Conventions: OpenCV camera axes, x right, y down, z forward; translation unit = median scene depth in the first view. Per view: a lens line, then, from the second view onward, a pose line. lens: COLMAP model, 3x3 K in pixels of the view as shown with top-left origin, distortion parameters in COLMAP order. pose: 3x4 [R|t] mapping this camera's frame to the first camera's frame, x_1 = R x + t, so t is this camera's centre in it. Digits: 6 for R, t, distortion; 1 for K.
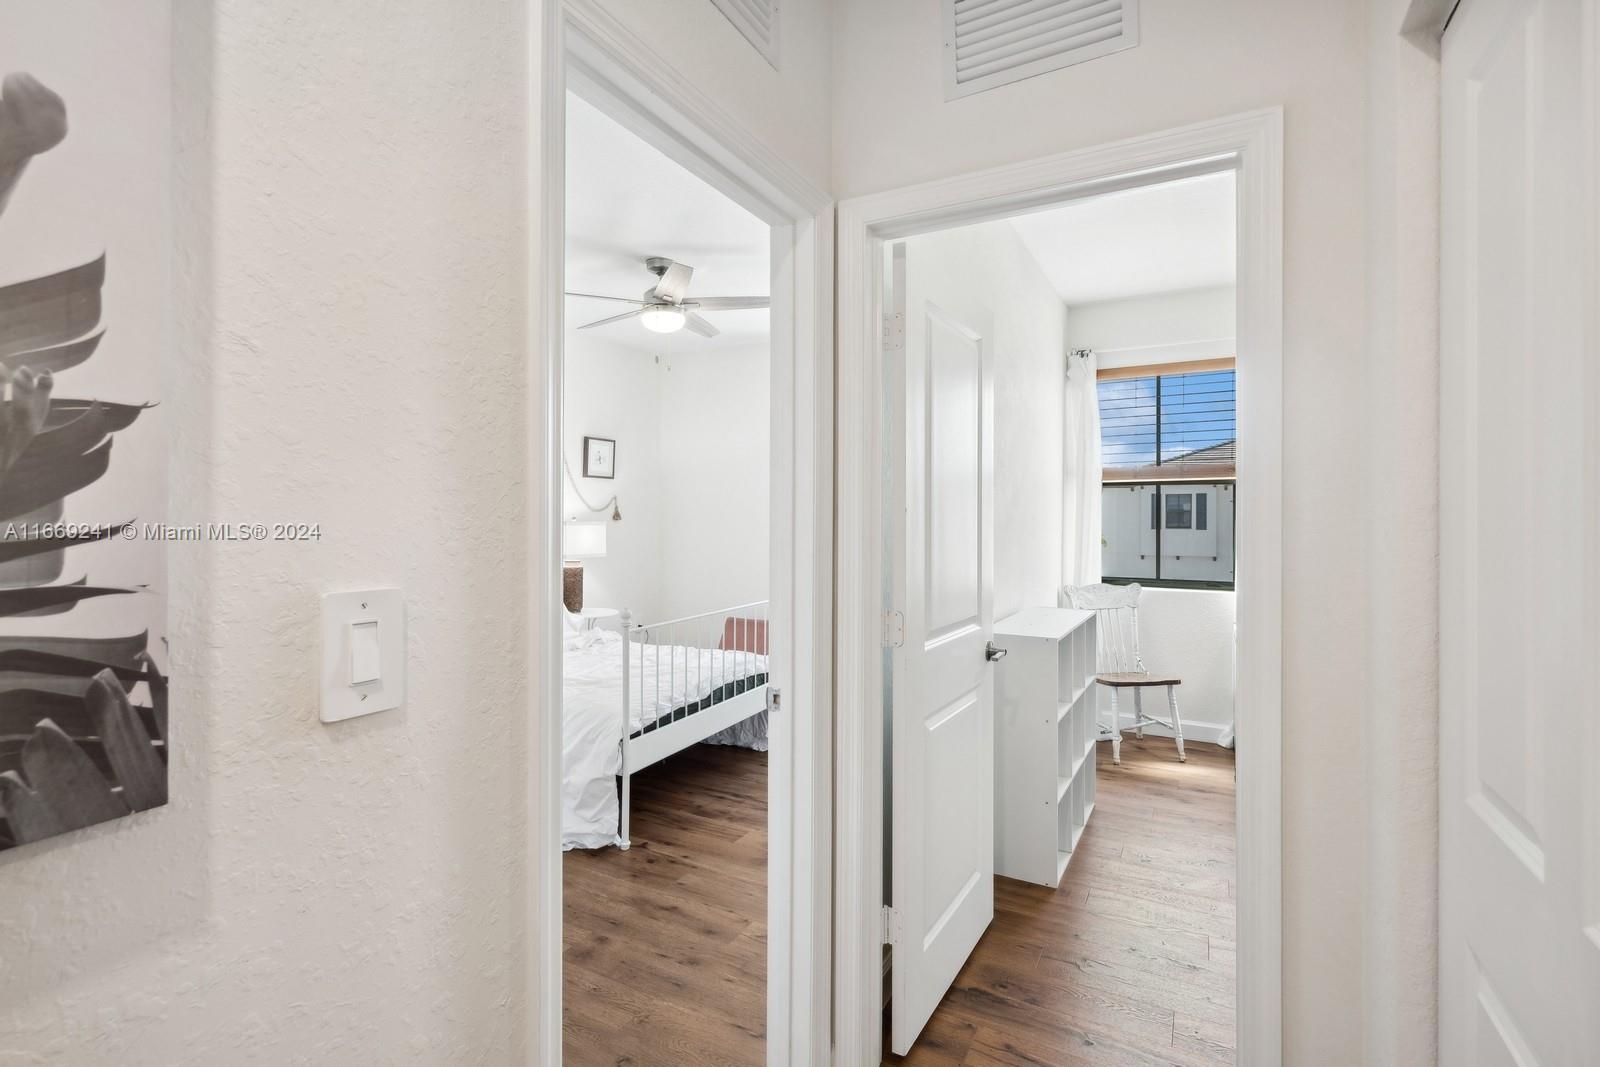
lens RADIAL K [[748.9, 0, 802.9], [0, 748.9, 513.5], [0, 0, 1]] dist [-0.000076, 0.000021]
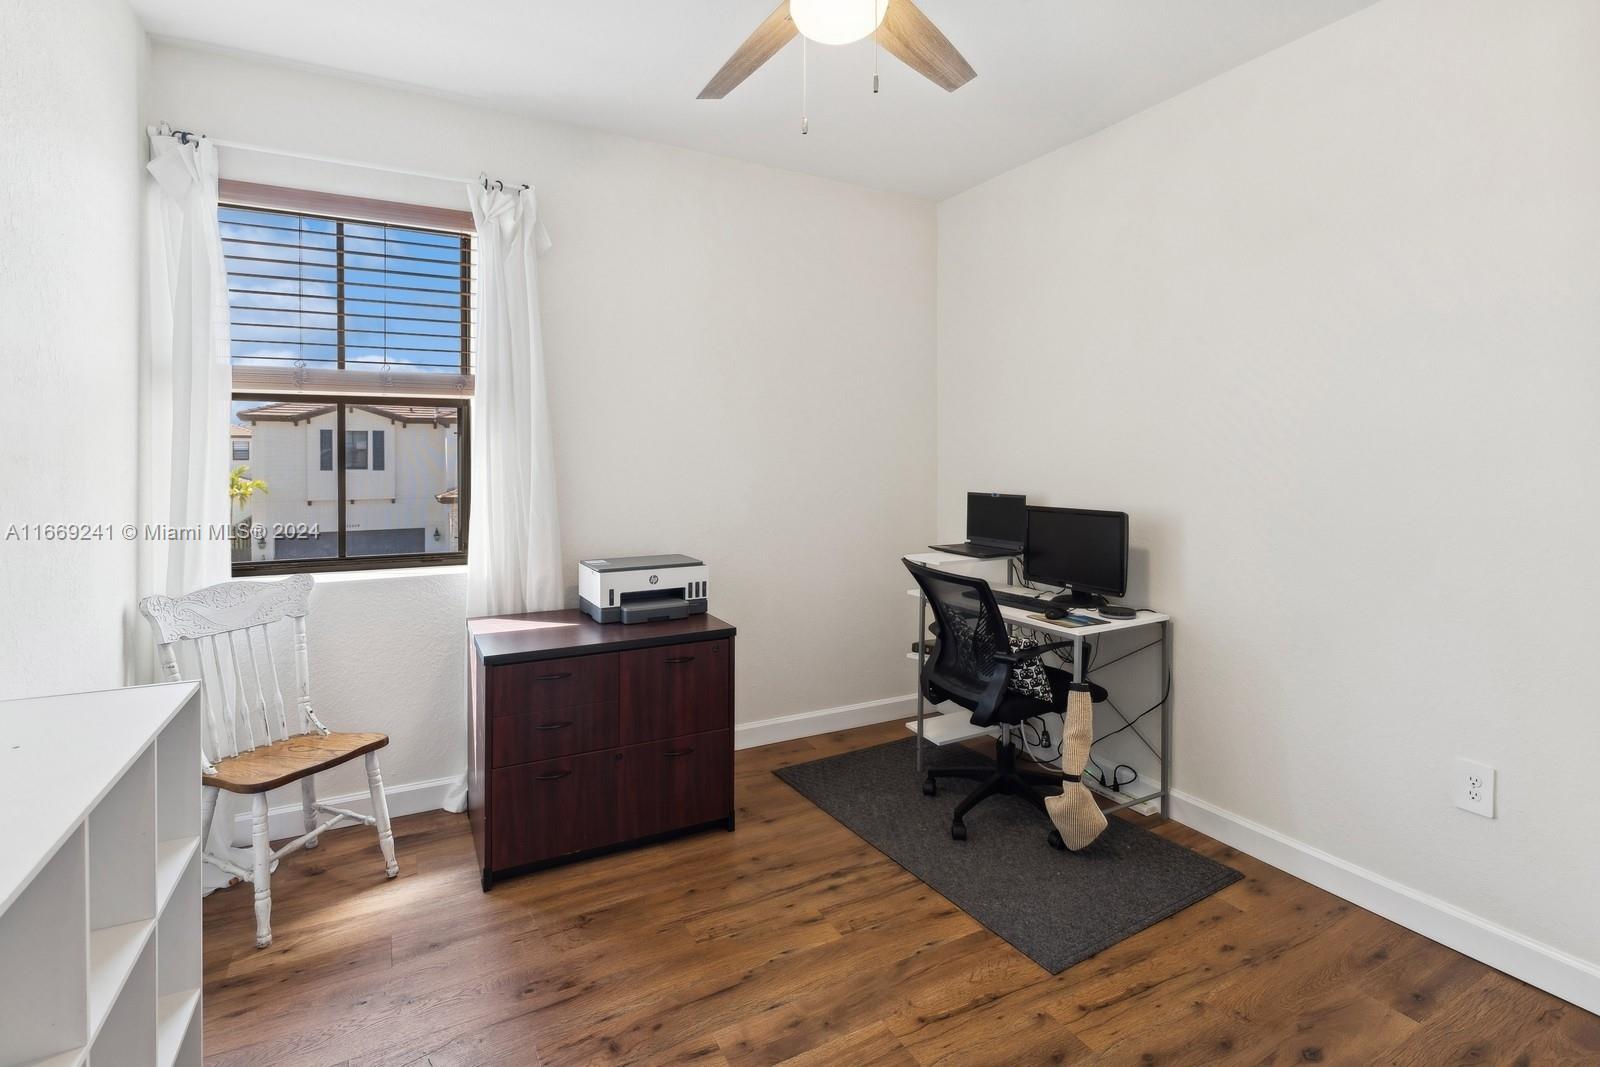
lens RADIAL K [[756.6, 0, 800.2], [0, 756.6, 464.2], [0, 0, 1]] dist [0.001751, 0.000393]
pose [[0.539103, -0.010738, 0.842171, 0.162004], [-0.001887, 0.999901, 0.013957, 0.002175], [-0.842238, -0.009114, 0.539029, 0.365541]]
